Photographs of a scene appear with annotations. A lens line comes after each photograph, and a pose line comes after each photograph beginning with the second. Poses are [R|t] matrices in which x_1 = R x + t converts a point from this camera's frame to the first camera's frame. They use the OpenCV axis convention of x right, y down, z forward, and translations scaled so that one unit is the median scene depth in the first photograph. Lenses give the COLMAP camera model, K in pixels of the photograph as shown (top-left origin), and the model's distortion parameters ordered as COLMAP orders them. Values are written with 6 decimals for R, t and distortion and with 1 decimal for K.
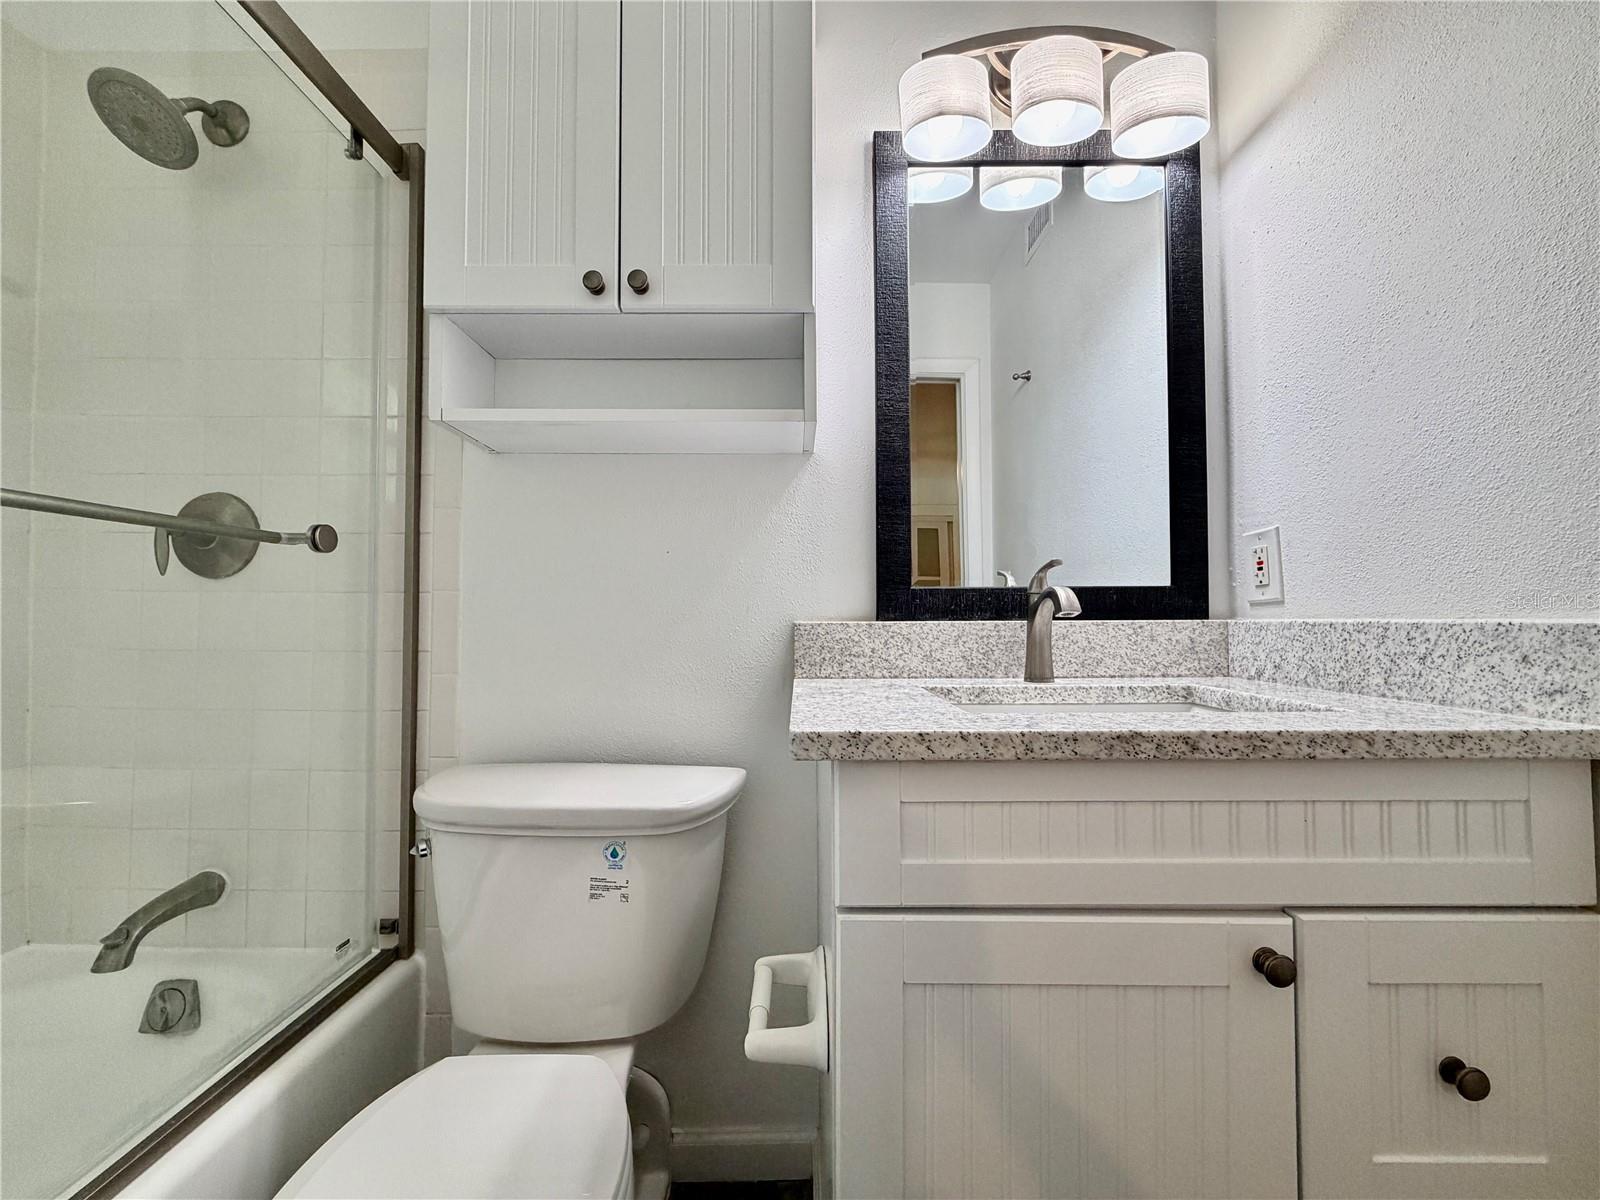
lens RADIAL K [[638.5, 0, 797.3], [0, 638.5, 601.6], [0, 0, 1]] dist [0.000602, -0.000411]
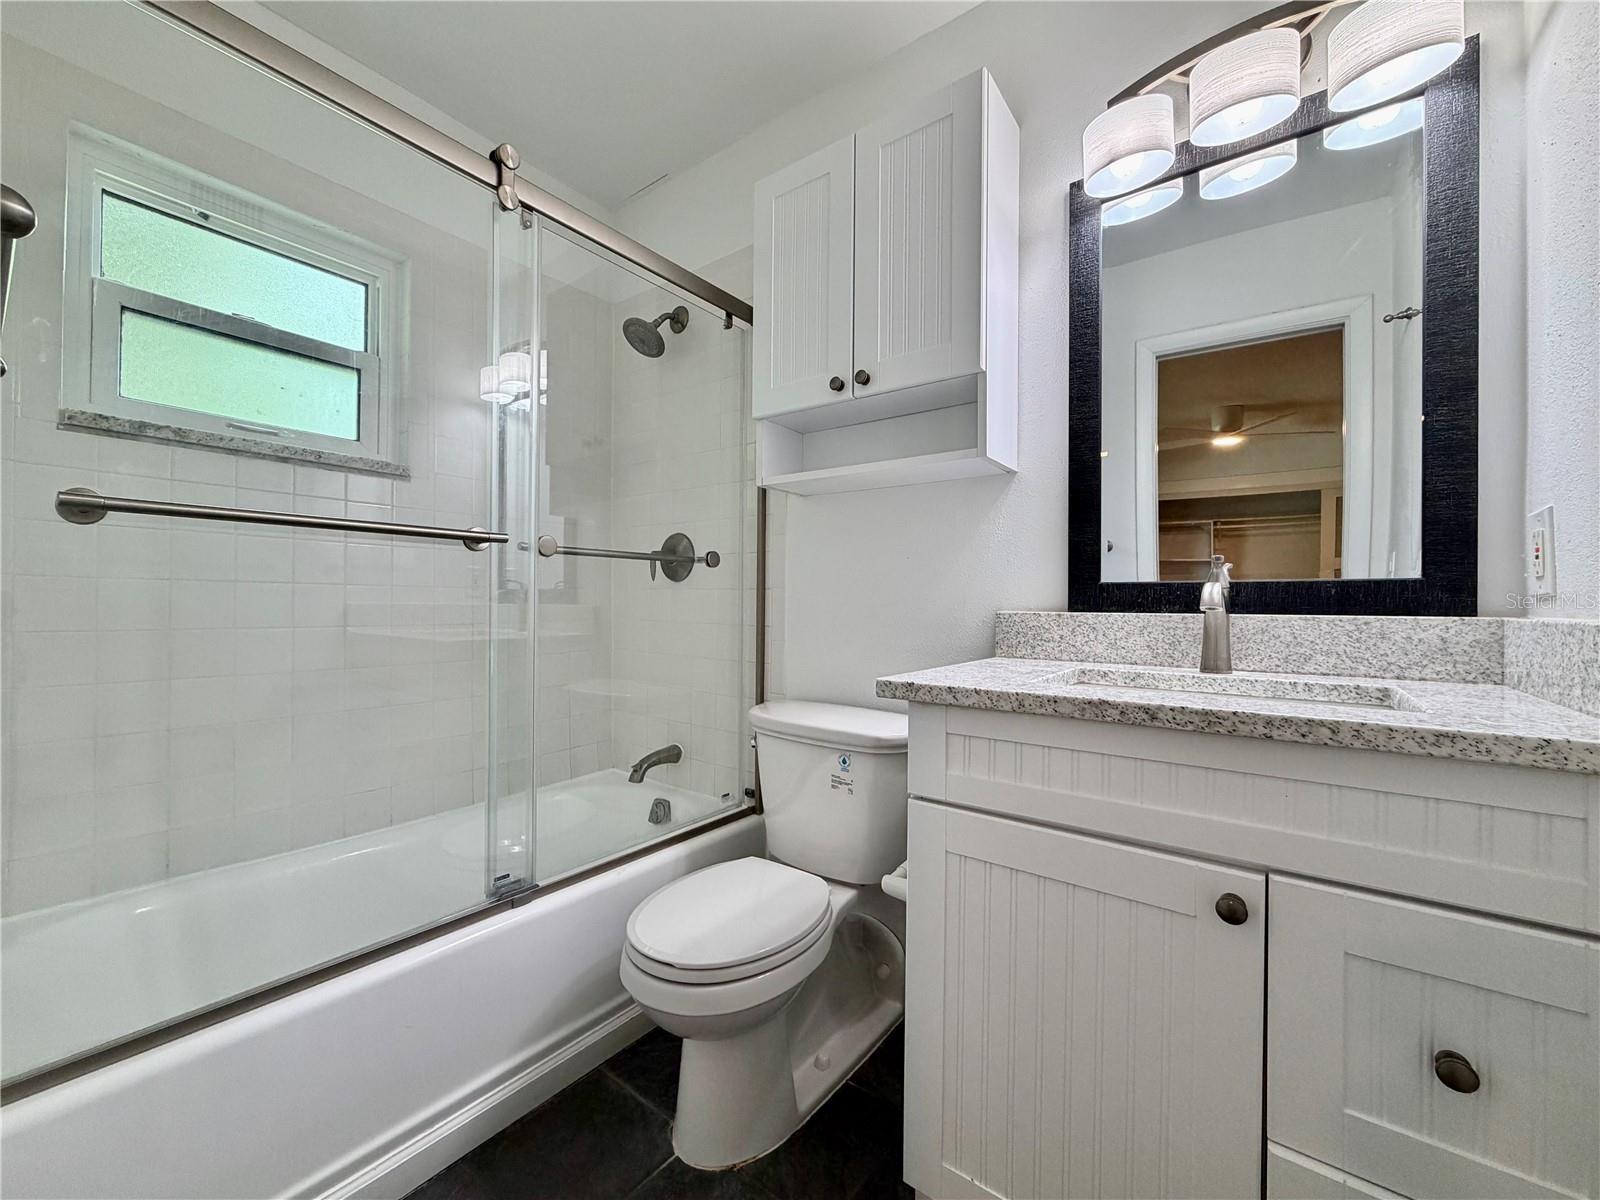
lens RADIAL K [[638.5, 0, 797.3], [0, 638.5, 601.6], [0, 0, 1]] dist [0.000602, -0.000411]
pose [[0.801508, 0.007098, -0.597942, 0.480944], [0.007289, 0.999739, 0.021637, -0.019511], [0.597939, -0.021701, 0.801248, -0.256593]]
